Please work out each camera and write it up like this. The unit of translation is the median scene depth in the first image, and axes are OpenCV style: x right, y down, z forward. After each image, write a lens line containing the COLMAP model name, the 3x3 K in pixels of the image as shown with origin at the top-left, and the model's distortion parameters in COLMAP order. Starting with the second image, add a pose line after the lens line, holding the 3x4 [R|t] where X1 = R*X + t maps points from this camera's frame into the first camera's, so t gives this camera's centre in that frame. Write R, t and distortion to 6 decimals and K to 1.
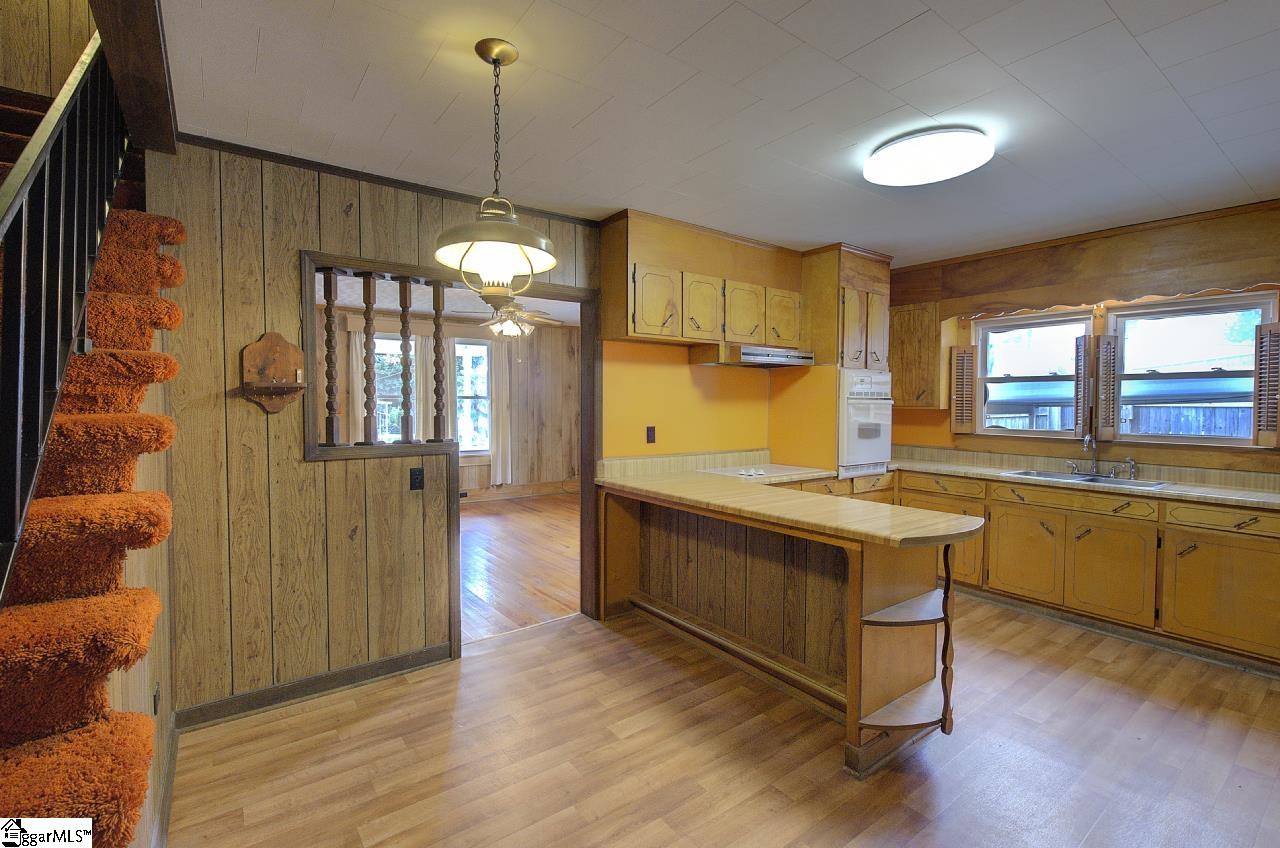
lens RADIAL K [[549.5, 0, 639.8], [0, 549.5, 413.4], [0, 0, 1]] dist [0.001820, 0.000842]
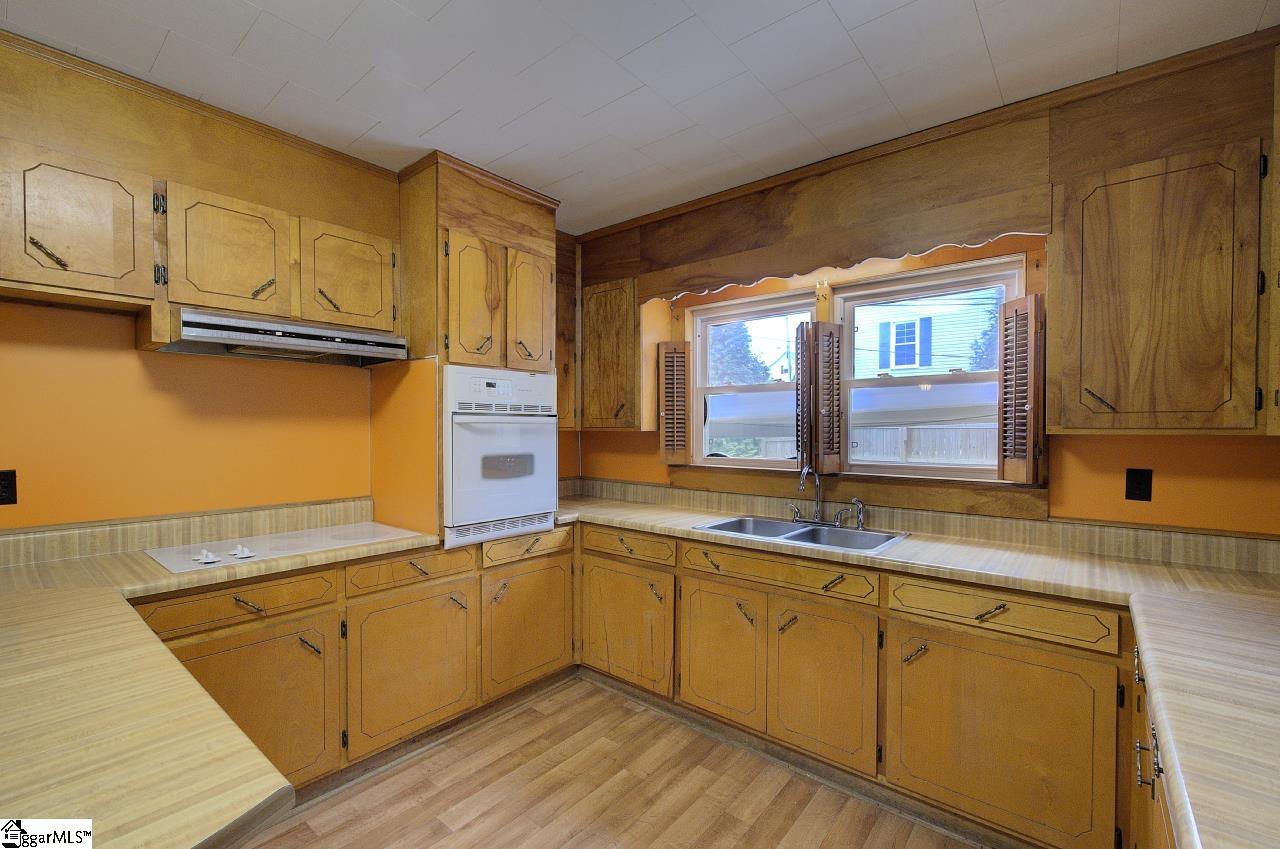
lens RADIAL K [[549.5, 0, 634.1], [0, 549.5, 434.2], [0, 0, 1]] dist [0.001820, 0.000842]
pose [[0.969078, -0.009261, 0.246580, 0.418455], [0.011270, 0.999914, -0.006736, 0.000942], [-0.246496, 0.009307, 0.969099, 0.371559]]
